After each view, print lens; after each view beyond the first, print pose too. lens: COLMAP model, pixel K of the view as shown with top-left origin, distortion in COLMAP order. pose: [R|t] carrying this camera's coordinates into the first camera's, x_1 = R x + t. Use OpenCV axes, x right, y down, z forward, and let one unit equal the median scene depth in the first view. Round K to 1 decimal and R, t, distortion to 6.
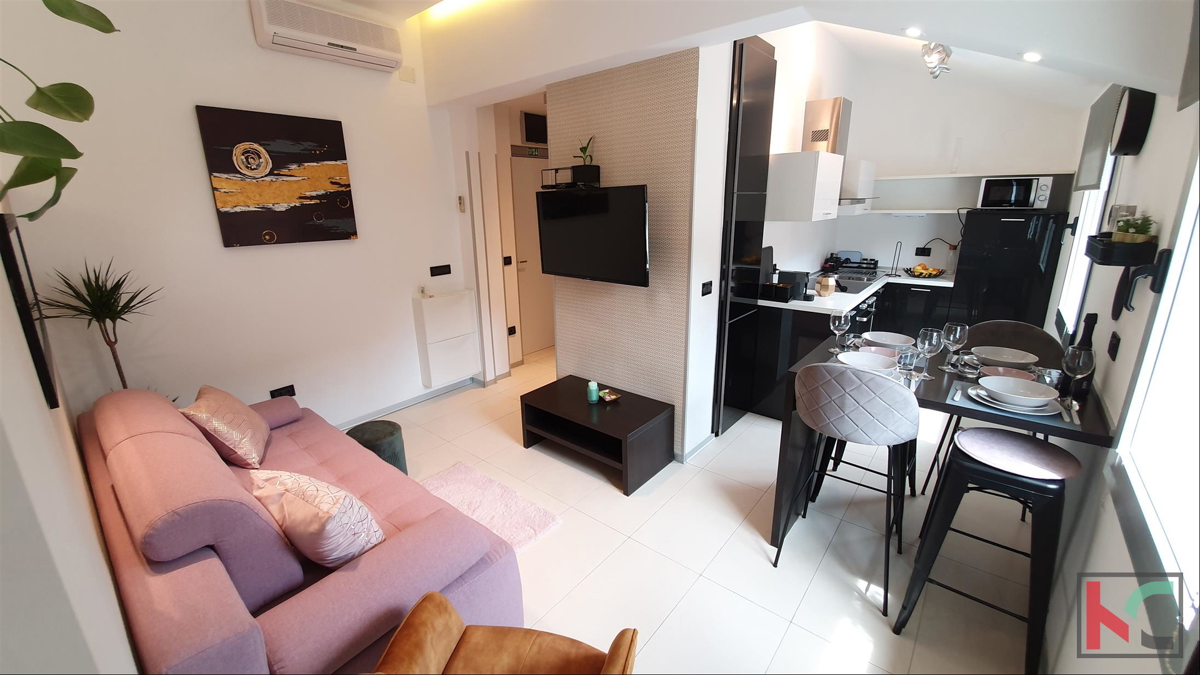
lens RADIAL K [[475.8, 0, 597.6], [0, 475.8, 327.0], [0, 0, 1]] dist [0.000816, -0.010094]
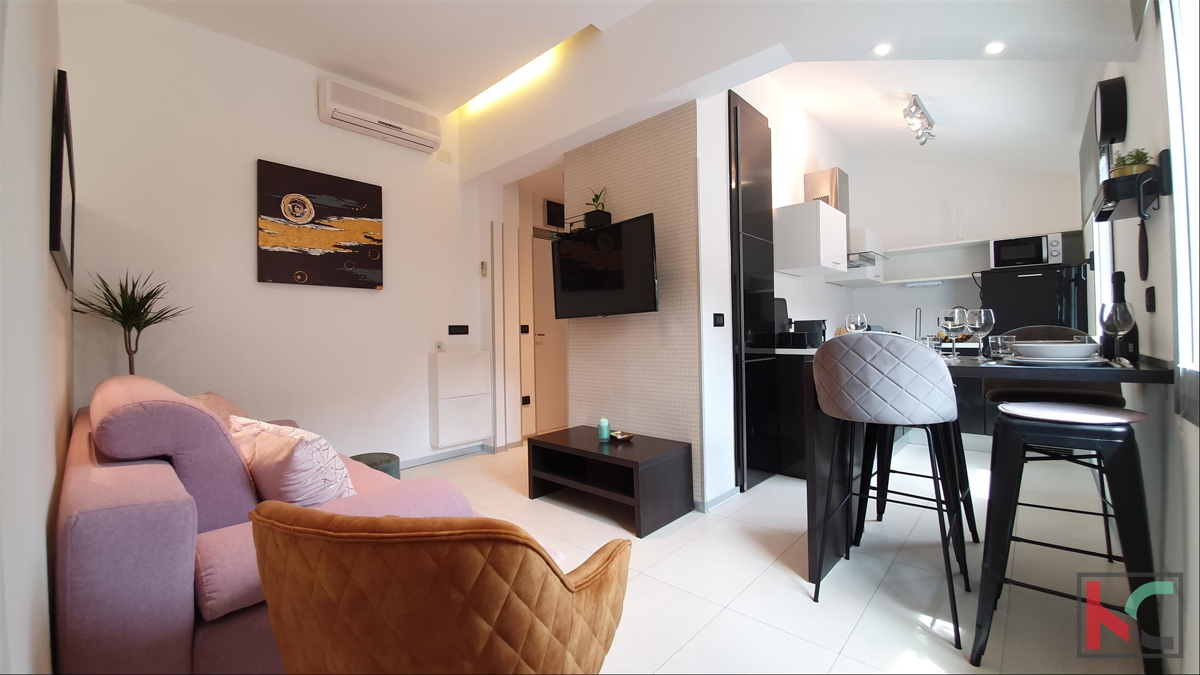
lens RADIAL K [[475.8, 0, 598.1], [0, 475.8, 326.0], [0, 0, 1]] dist [0.000816, -0.010094]
pose [[0.998737, -0.004791, -0.050014, 0.027957], [-0.009022, 0.962158, -0.272343, 0.202997], [0.049426, 0.272450, 0.960900, 0.038758]]
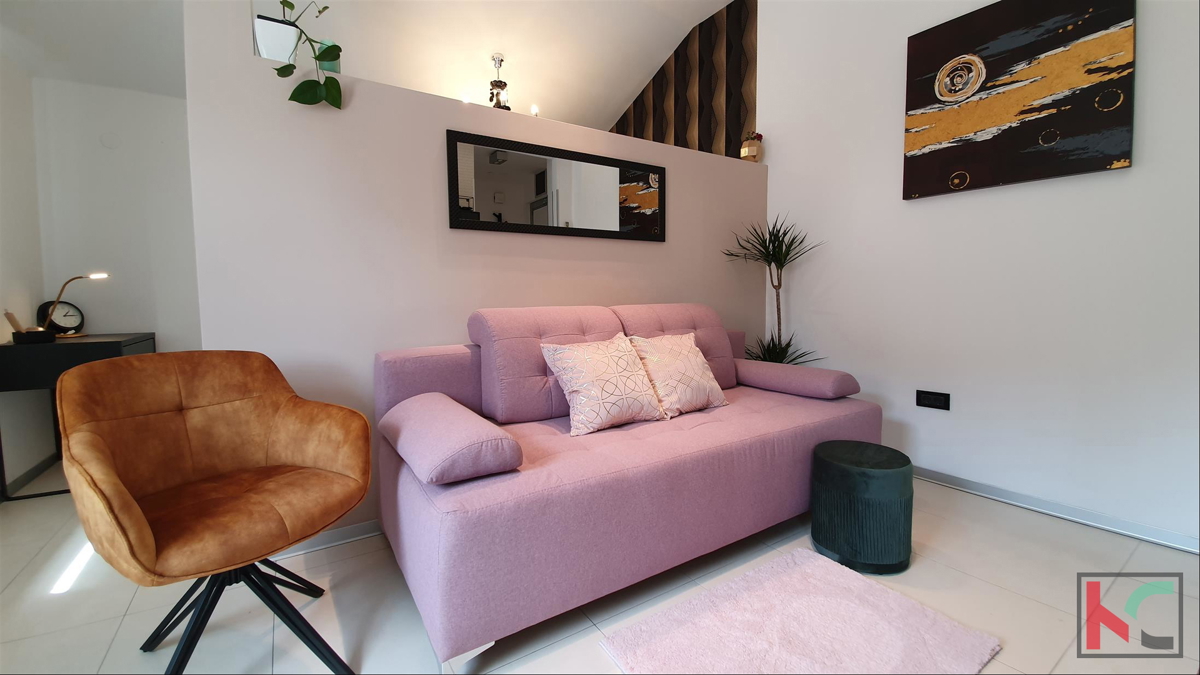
lens RADIAL K [[475.8, 0, 588.0], [0, 475.8, 330.4], [0, 0, 1]] dist [0.000816, -0.010094]
pose [[-0.304976, 0.085191, -0.948542, 0.194153], [-0.227693, 0.960584, 0.159481, 0.045947], [0.924741, 0.264614, -0.273558, 0.743634]]
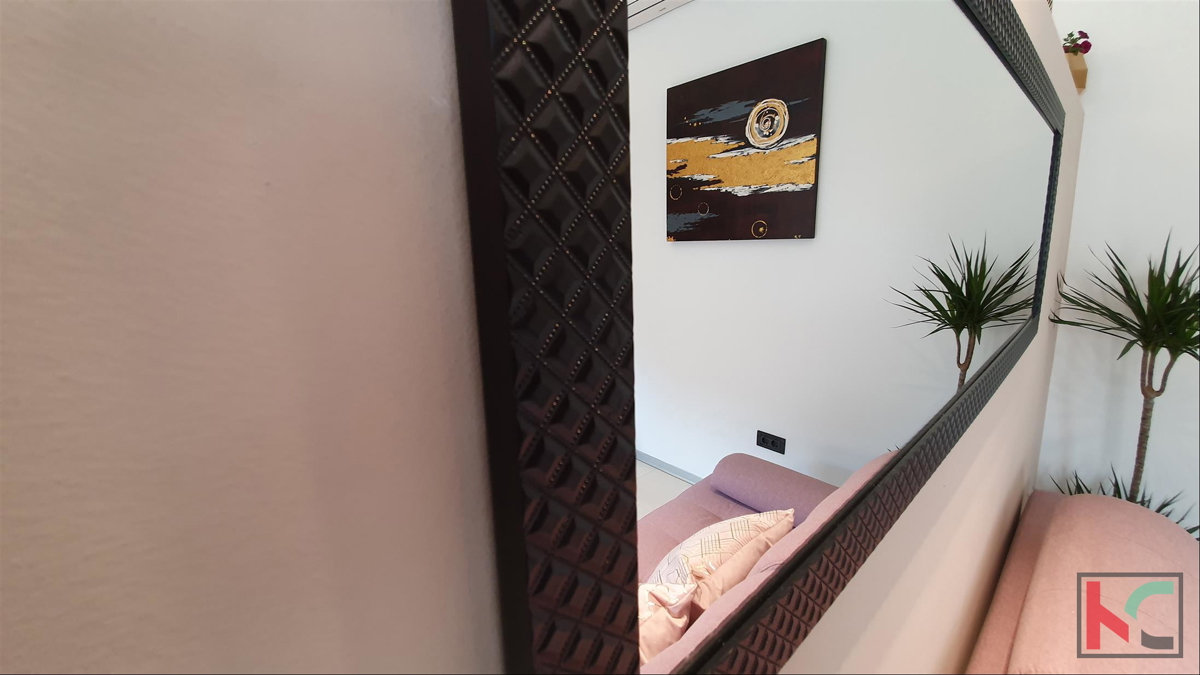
lens RADIAL K [[475.8, 0, 599.6], [0, 475.8, 331.7], [0, 0, 1]] dist [0.000816, -0.010094]
pose [[-0.117440, 0.201883, -0.972343, -0.366894], [-0.216201, 0.950436, 0.223448, -0.011590], [0.969260, 0.236463, -0.067972, 0.330481]]
